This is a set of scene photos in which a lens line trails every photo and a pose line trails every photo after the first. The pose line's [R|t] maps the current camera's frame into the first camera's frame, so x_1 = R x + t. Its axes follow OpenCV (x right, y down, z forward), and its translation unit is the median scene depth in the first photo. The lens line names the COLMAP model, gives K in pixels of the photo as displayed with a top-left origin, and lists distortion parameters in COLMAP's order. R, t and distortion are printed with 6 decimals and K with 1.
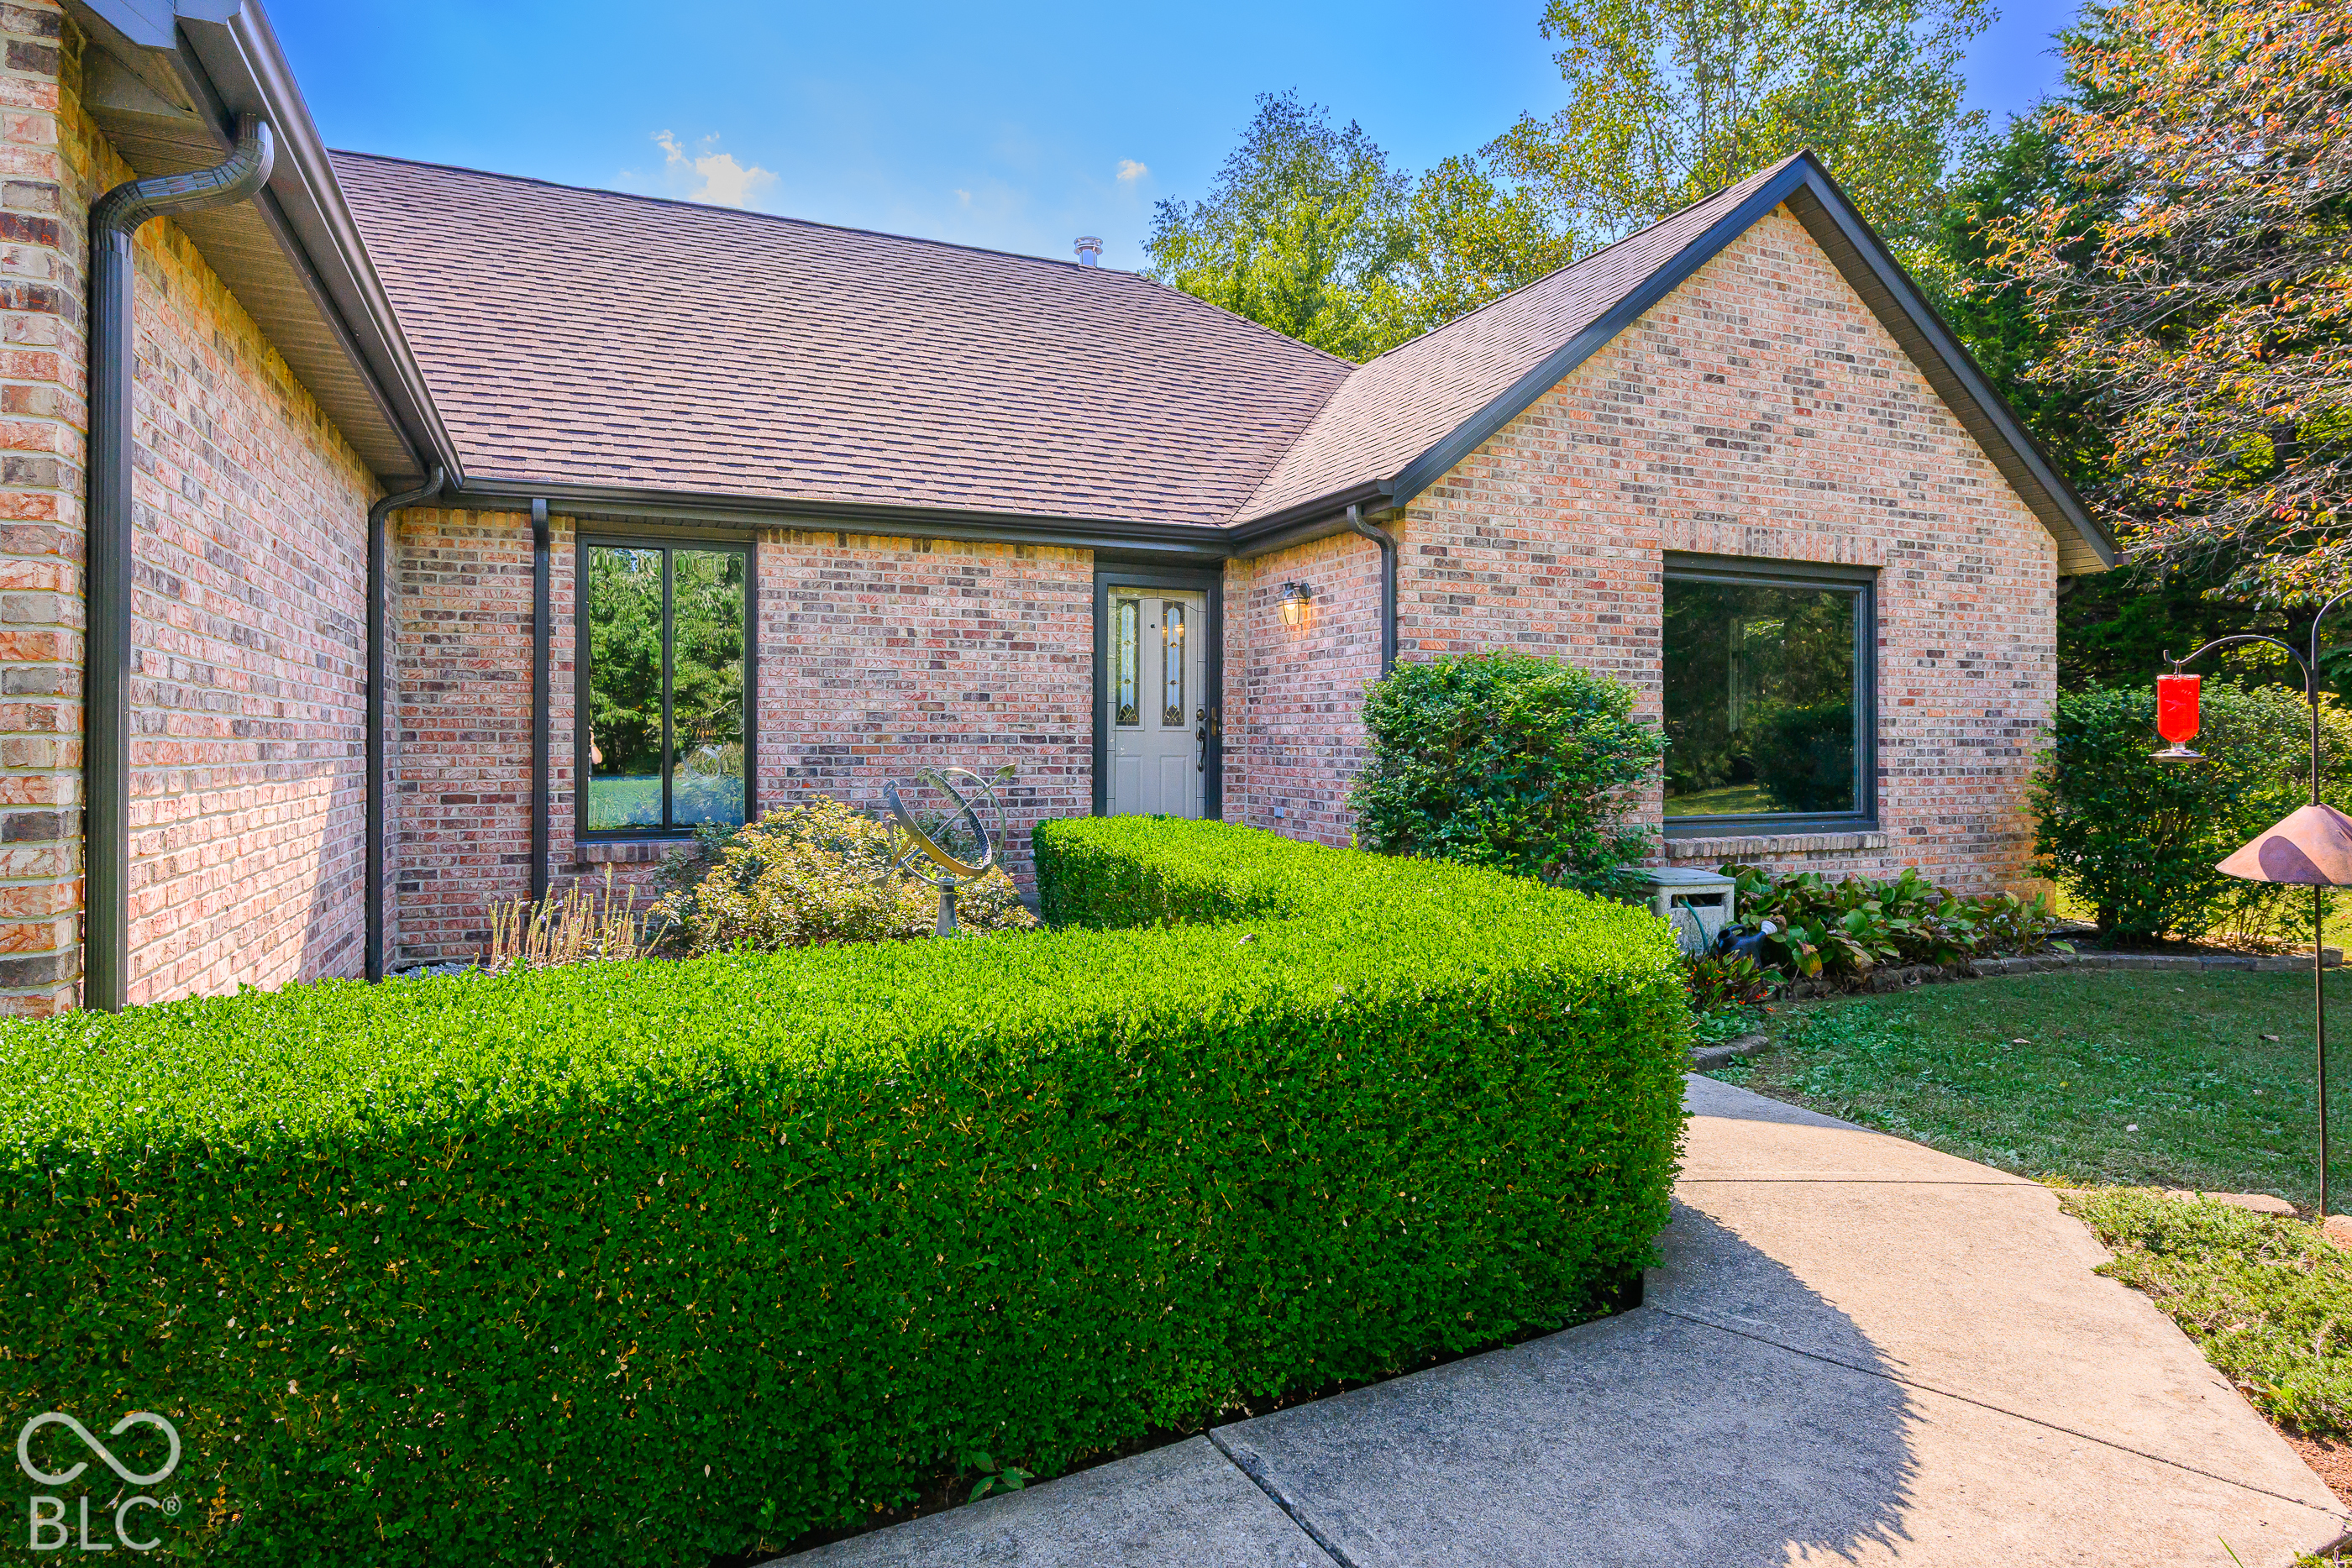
lens RADIAL K [[1394.1, 0, 1176.2], [0, 1394.1, 761.9], [0, 0, 1]] dist [-0.003551, -0.000148]
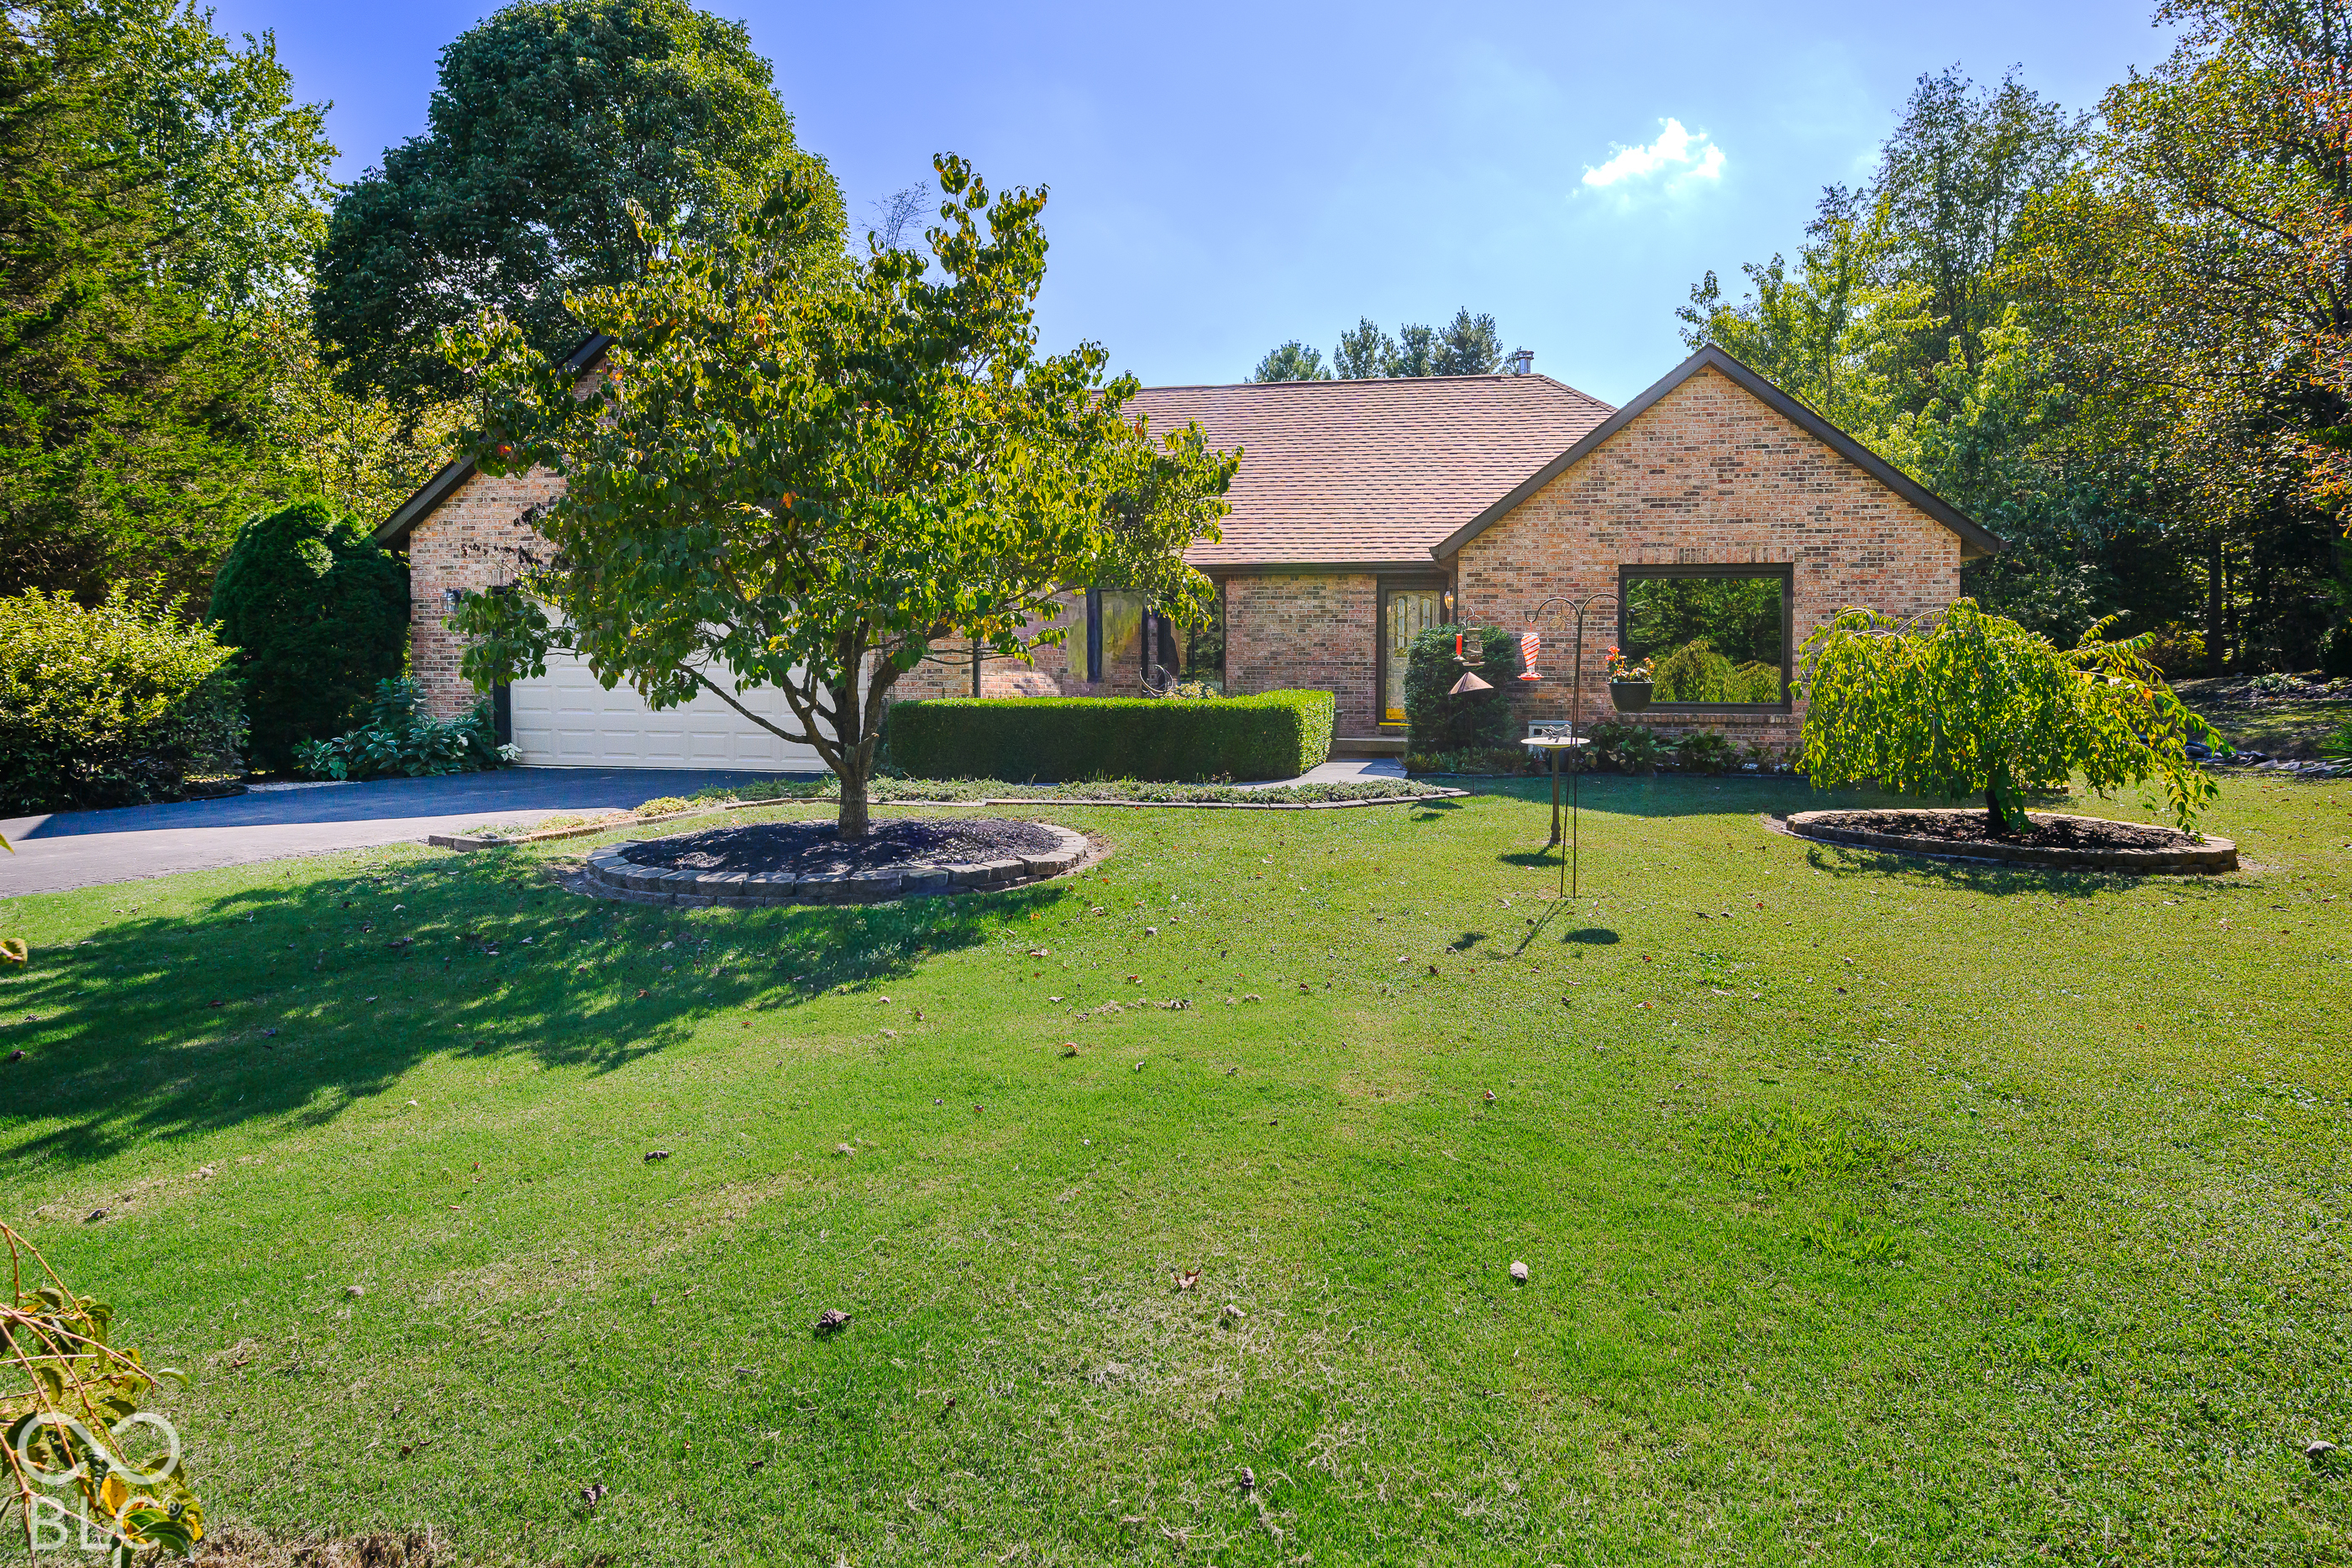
lens RADIAL K [[1210.6, 0, 1180.2], [0, 1210.6, 787.2], [0, 0, 1]] dist [-0.000614, -0.000027]
pose [[0.825617, 0.052658, -0.561769, 0.774138], [-0.011942, 0.997043, 0.075908, 0.036464], [0.564105, -0.055962, 0.823804, -0.733353]]
